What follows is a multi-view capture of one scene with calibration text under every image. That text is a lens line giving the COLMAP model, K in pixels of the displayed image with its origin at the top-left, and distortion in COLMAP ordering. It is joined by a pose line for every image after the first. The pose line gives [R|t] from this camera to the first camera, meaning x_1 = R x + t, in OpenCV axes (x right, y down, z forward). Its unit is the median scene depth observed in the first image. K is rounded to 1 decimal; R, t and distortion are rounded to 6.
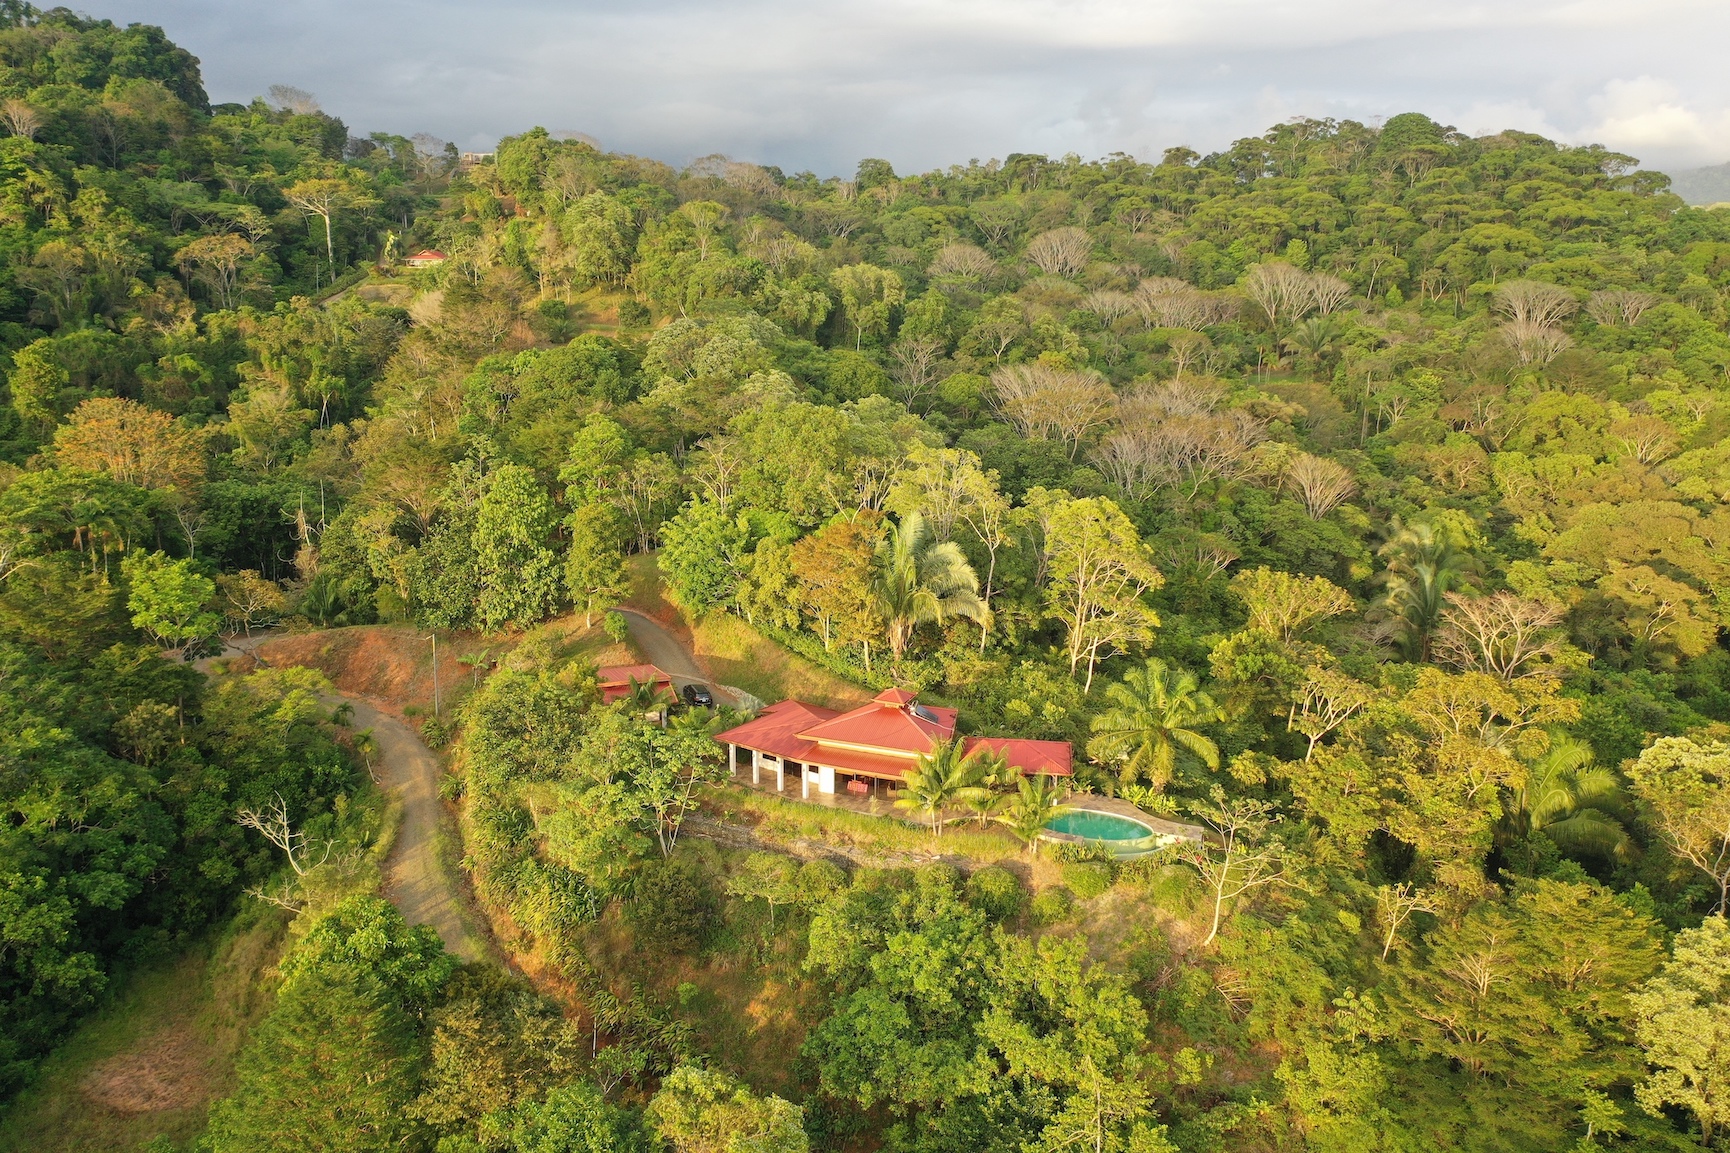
lens RADIAL K [[1368.6, 0, 865.0], [0, 1368.6, 576.5], [0, 0, 1]] dist [-0.000706, 0.012258]
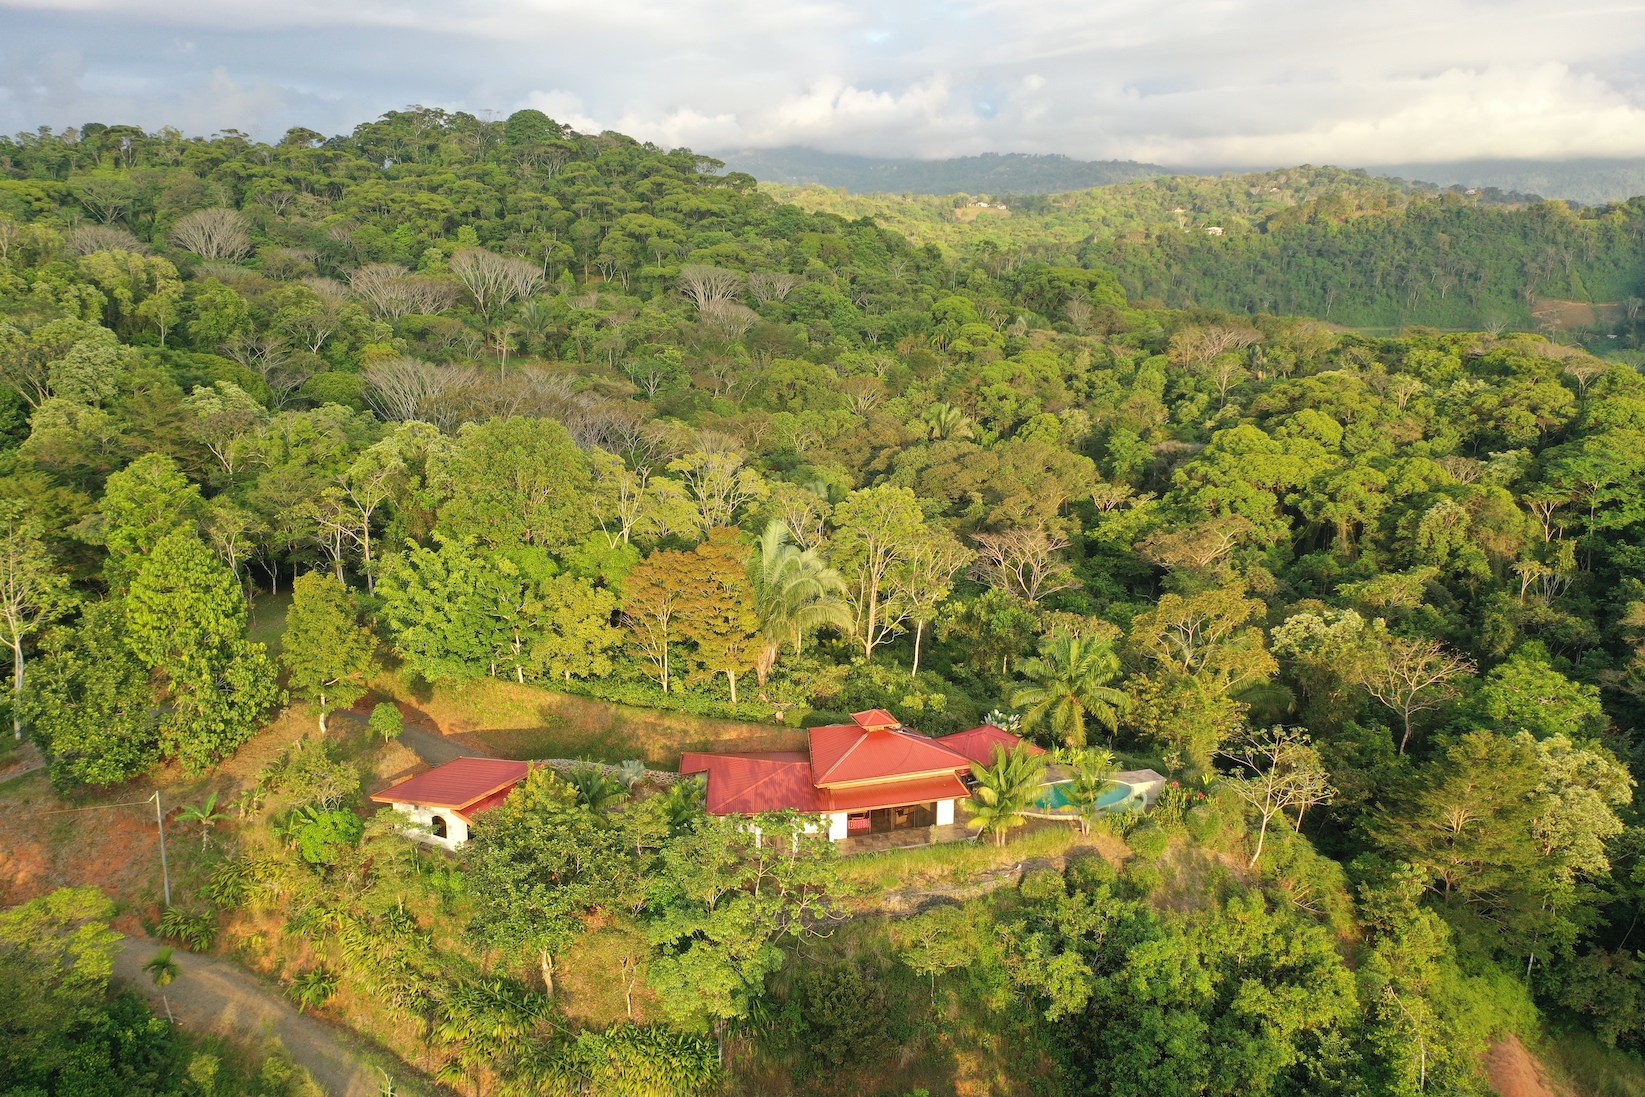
lens RADIAL K [[1301.4, 0, 822.5], [0, 1301.4, 548.5], [0, 0, 1]] dist [-0.000706, 0.012258]
pose [[0.763790, -0.143900, 0.629219, -0.177237], [0.142012, 0.988409, 0.053661, -0.025862], [-0.629648, 0.048371, 0.775373, 0.105791]]
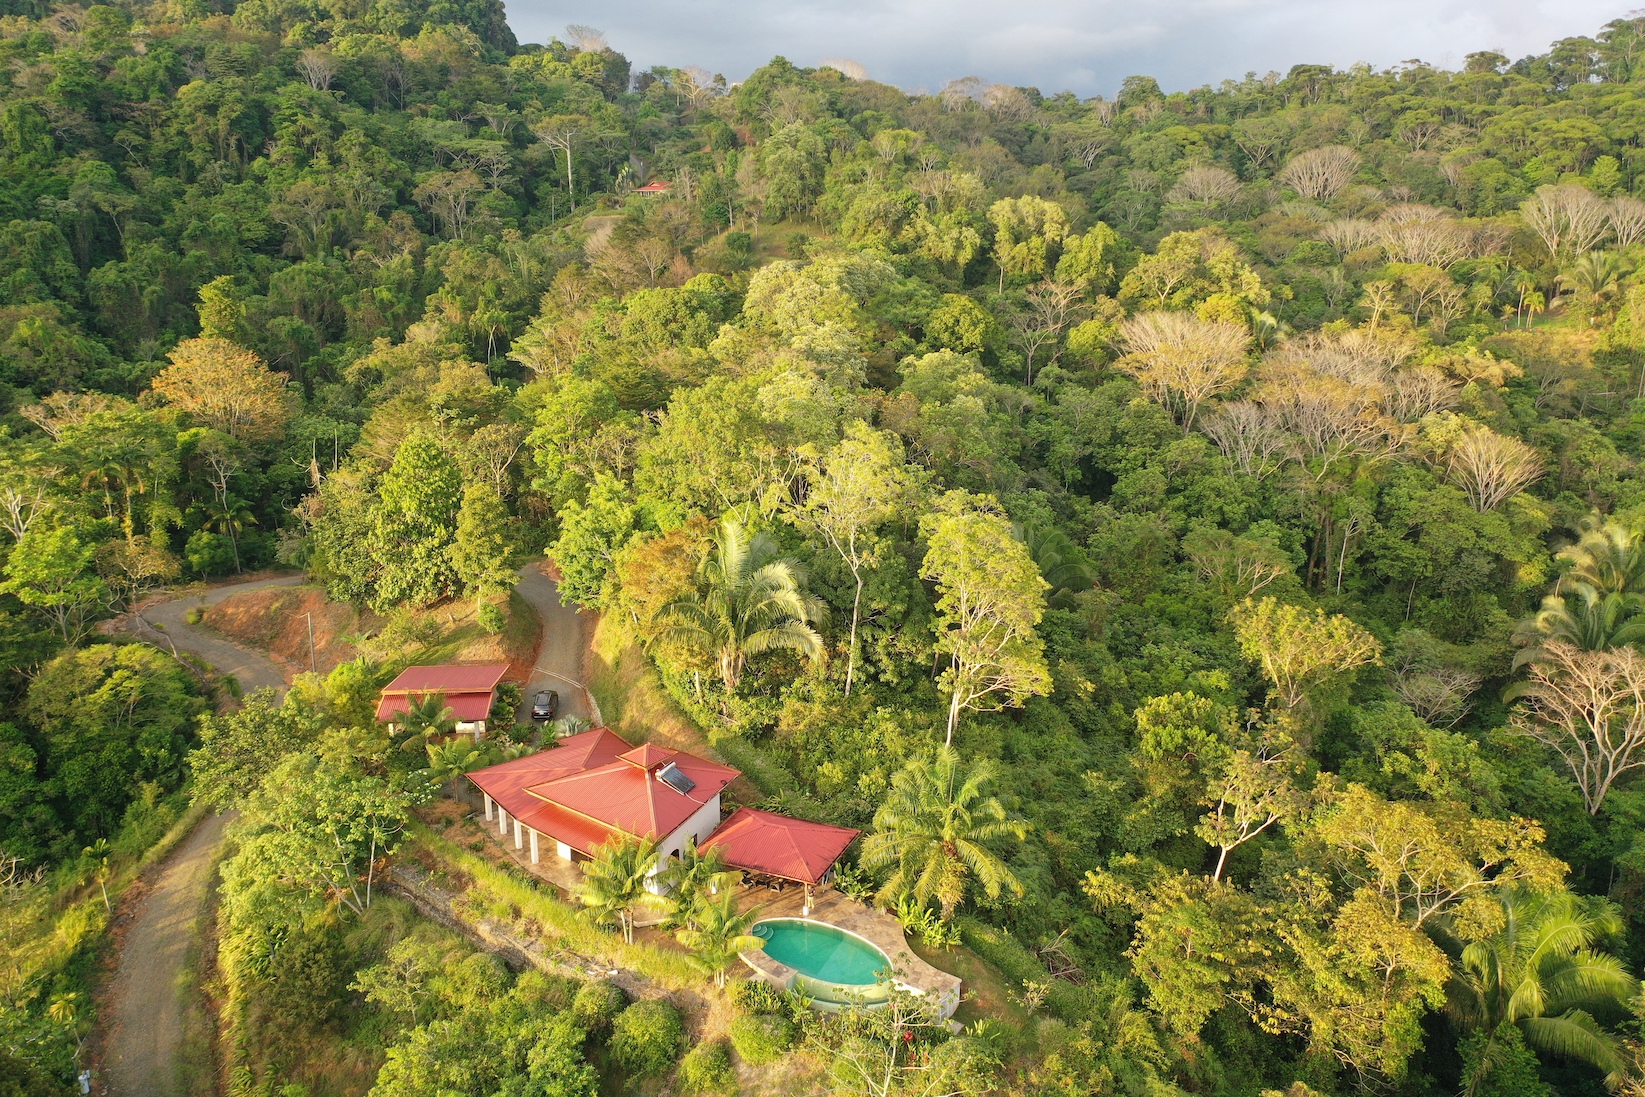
lens RADIAL K [[1296.1, 0, 822.5], [0, 1296.1, 548.5], [0, 0, 1]] dist [0.008064, -0.002544]
pose [[0.959807, 0.067042, -0.272535, 0.107806], [-0.052797, 0.996844, 0.059280, -0.029523], [0.275649, -0.042508, 0.960318, 0.088048]]
